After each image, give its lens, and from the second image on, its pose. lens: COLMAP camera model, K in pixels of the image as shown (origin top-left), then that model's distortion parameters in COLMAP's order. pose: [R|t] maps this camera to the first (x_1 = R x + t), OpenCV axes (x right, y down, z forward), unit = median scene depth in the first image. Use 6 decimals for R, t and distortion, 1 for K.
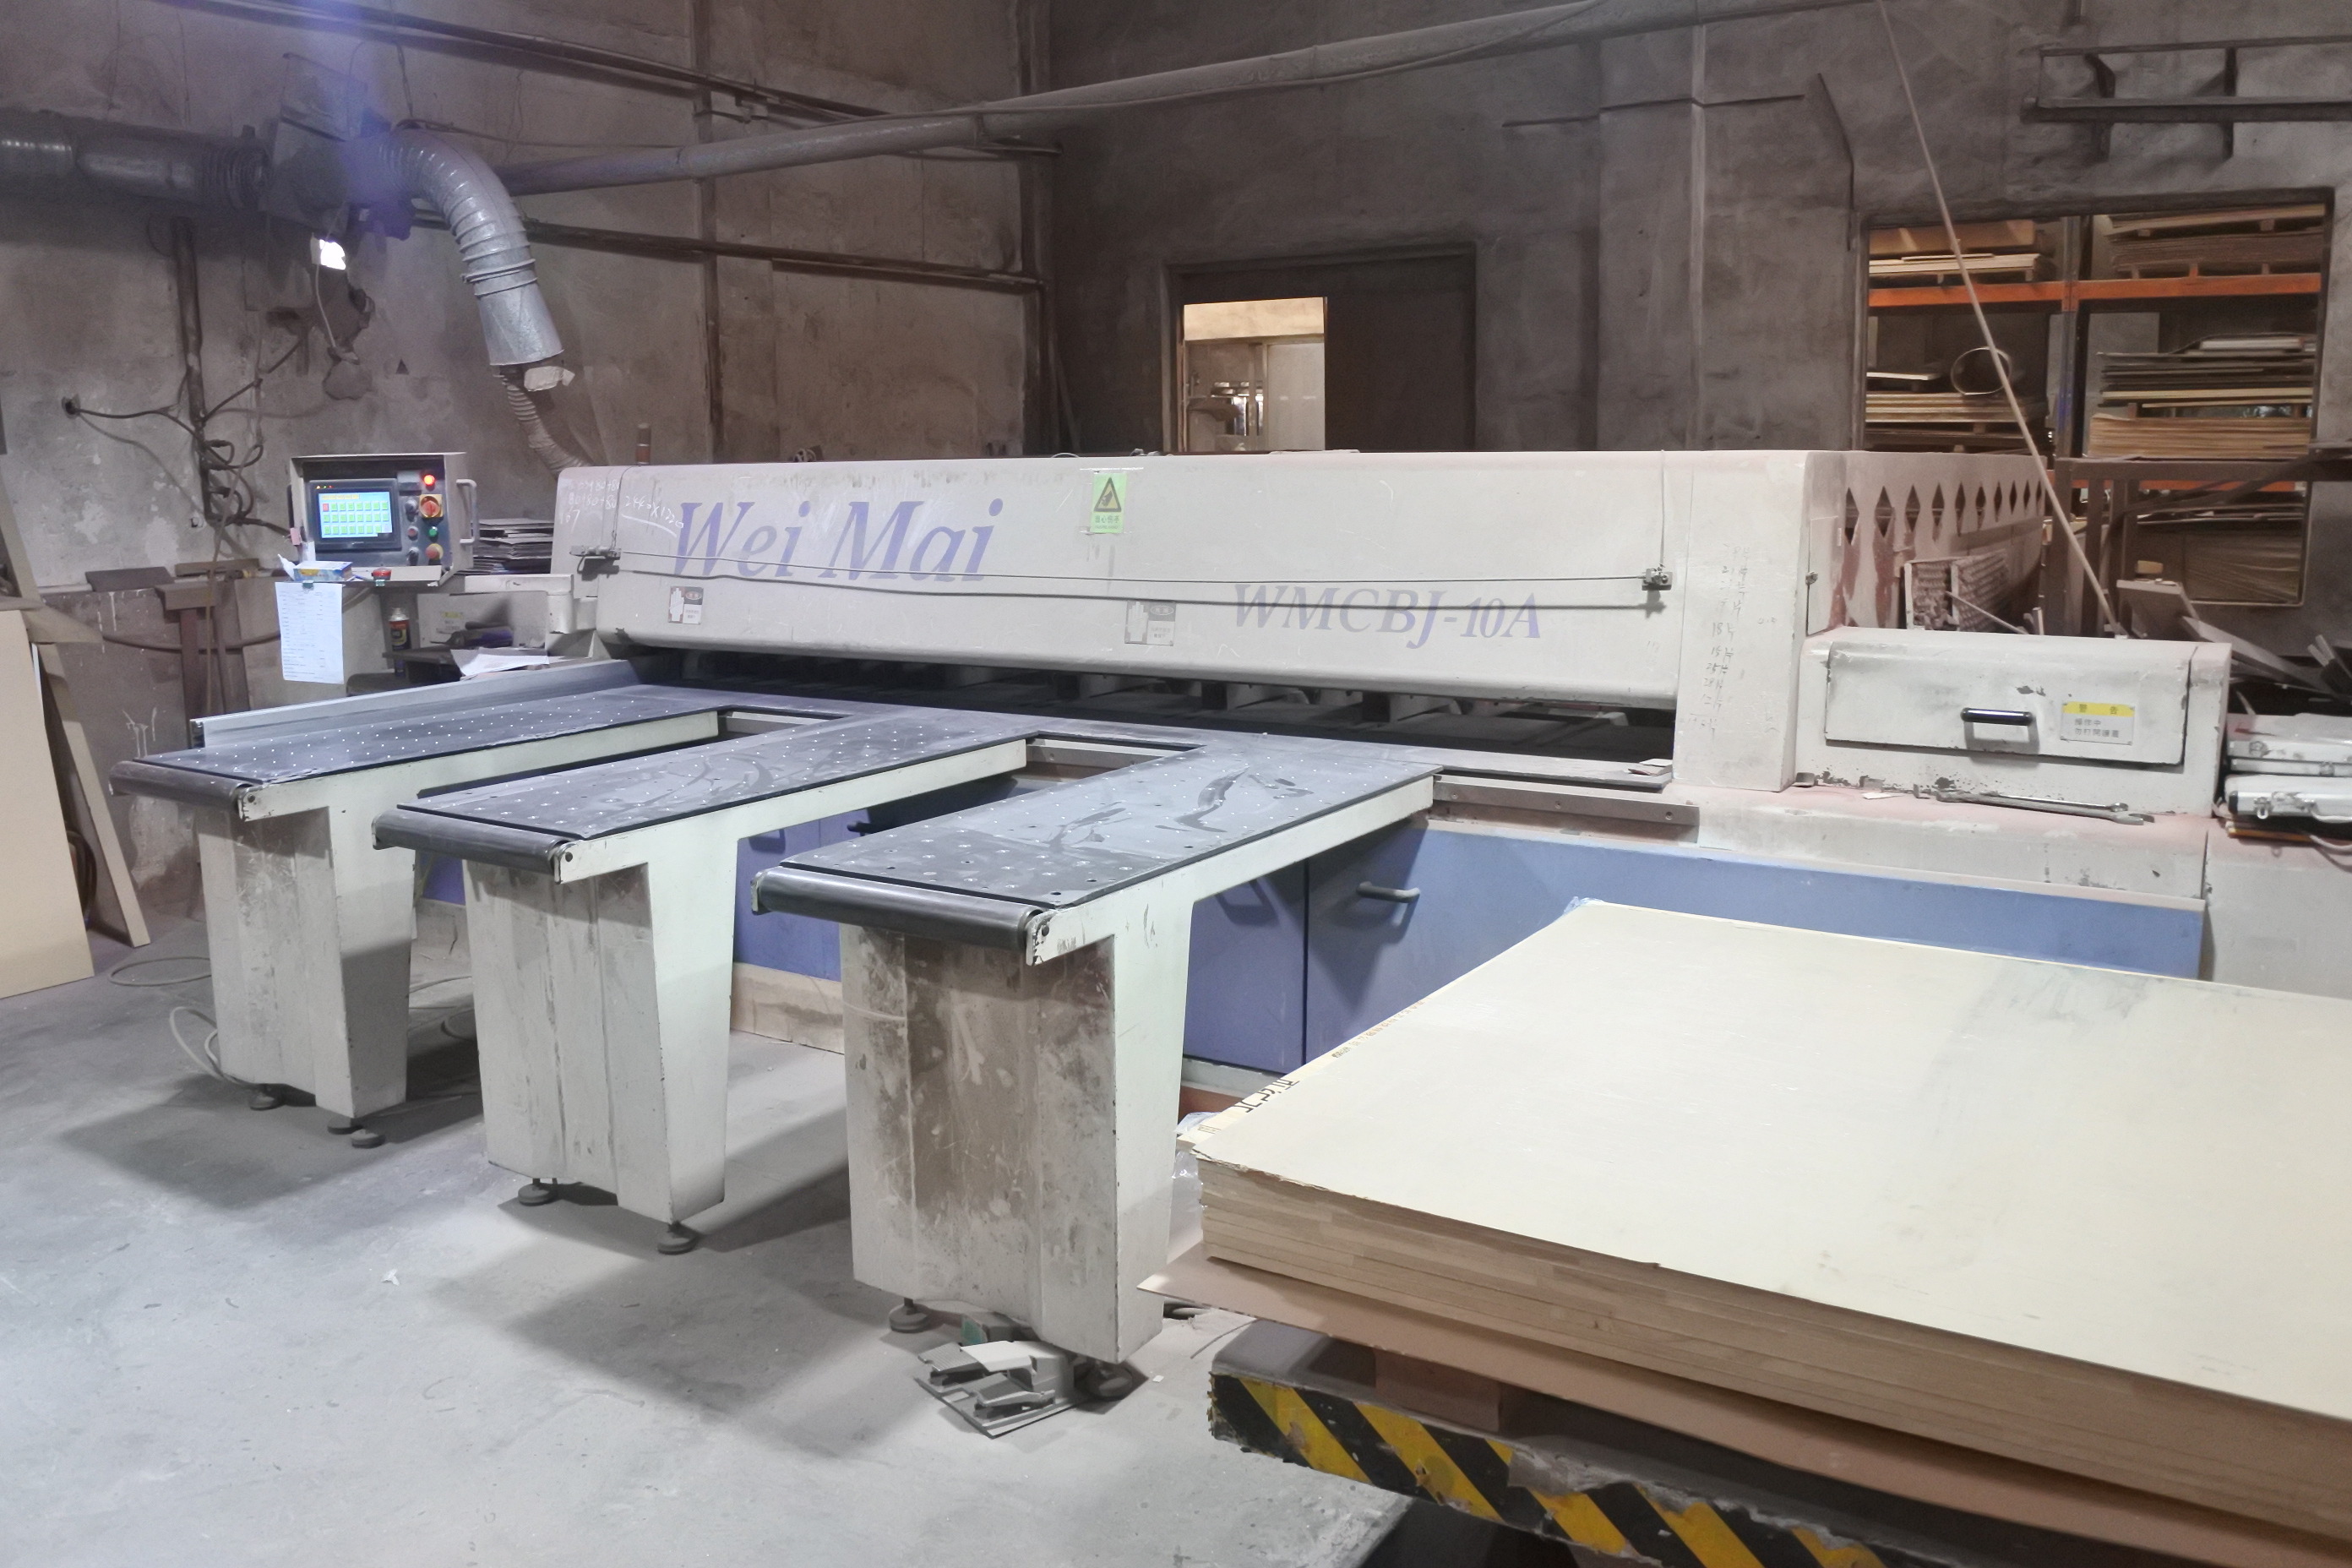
lens RADIAL K [[1867.9, 0, 1168.6], [0, 1867.9, 774.9], [0, 0, 1]] dist [-0.076128, 0.004513]
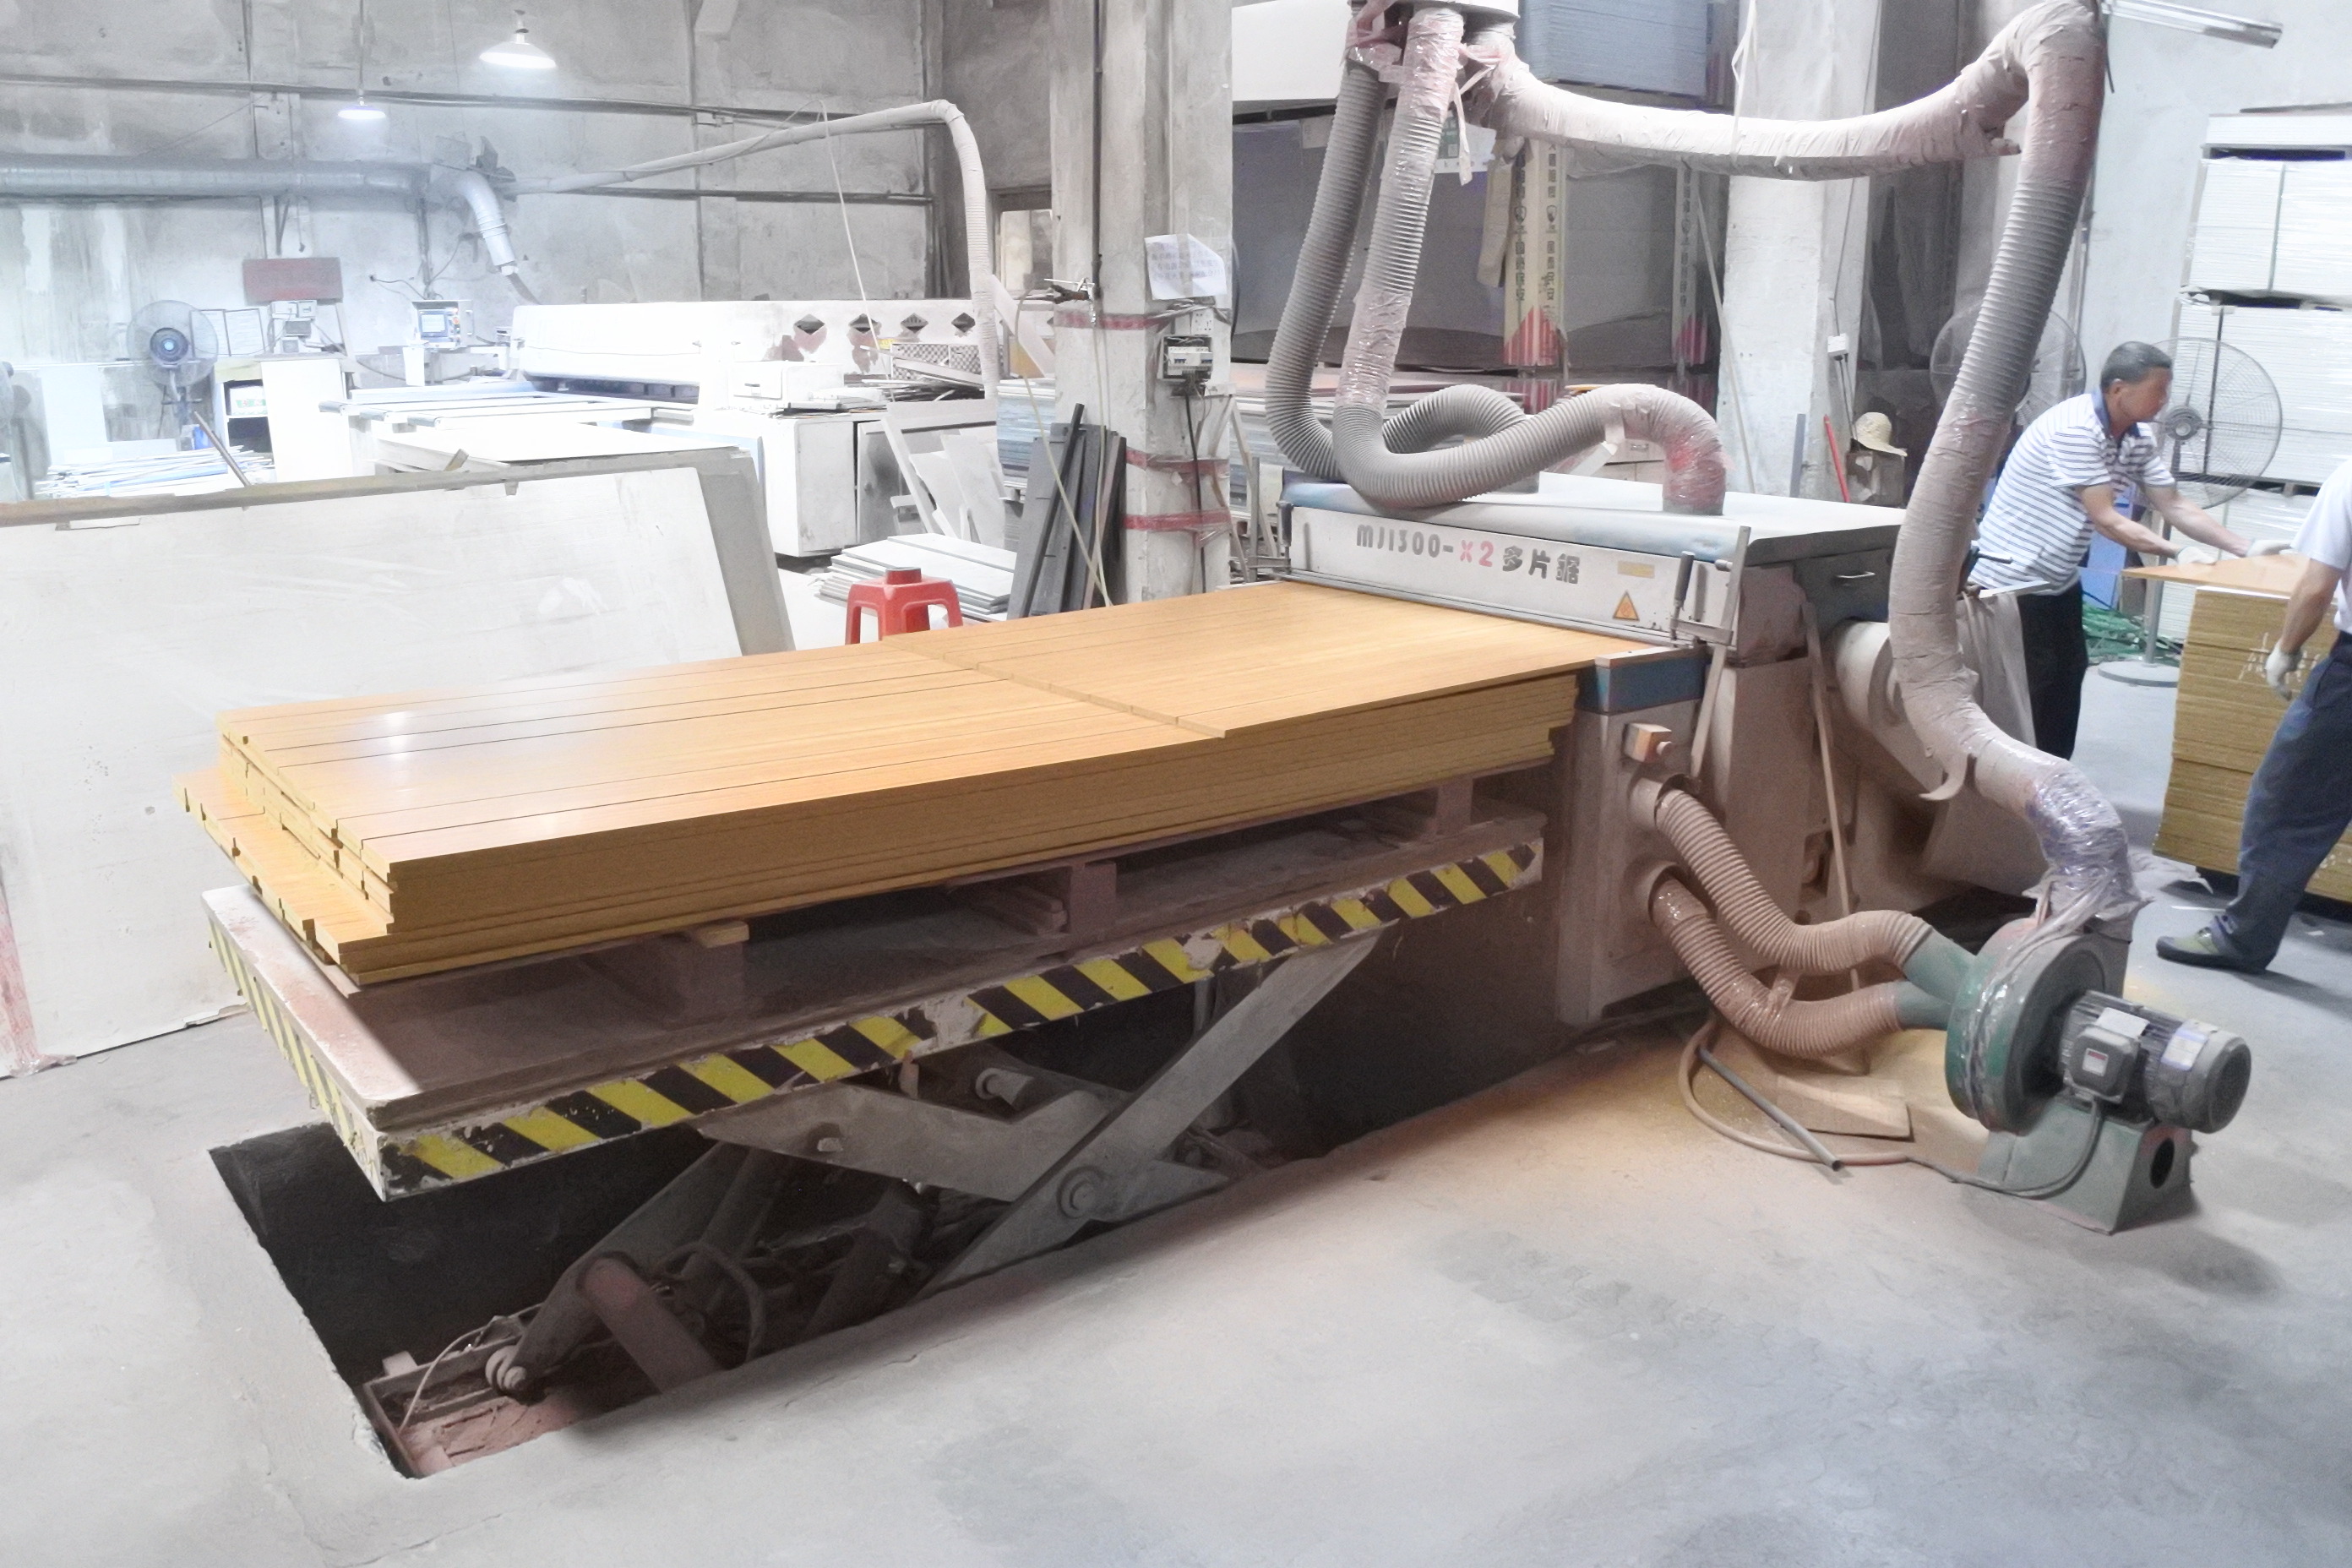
lens RADIAL K [[1867.9, 0, 1181.5], [0, 1867.9, 787.7], [0, 0, 1]] dist [-0.076128, 0.004513]
pose [[0.951554, 0.087486, -0.294774, 0.899497], [-0.061274, 0.993393, 0.097032, 0.127533], [0.301316, -0.074269, 0.950628, -0.785246]]
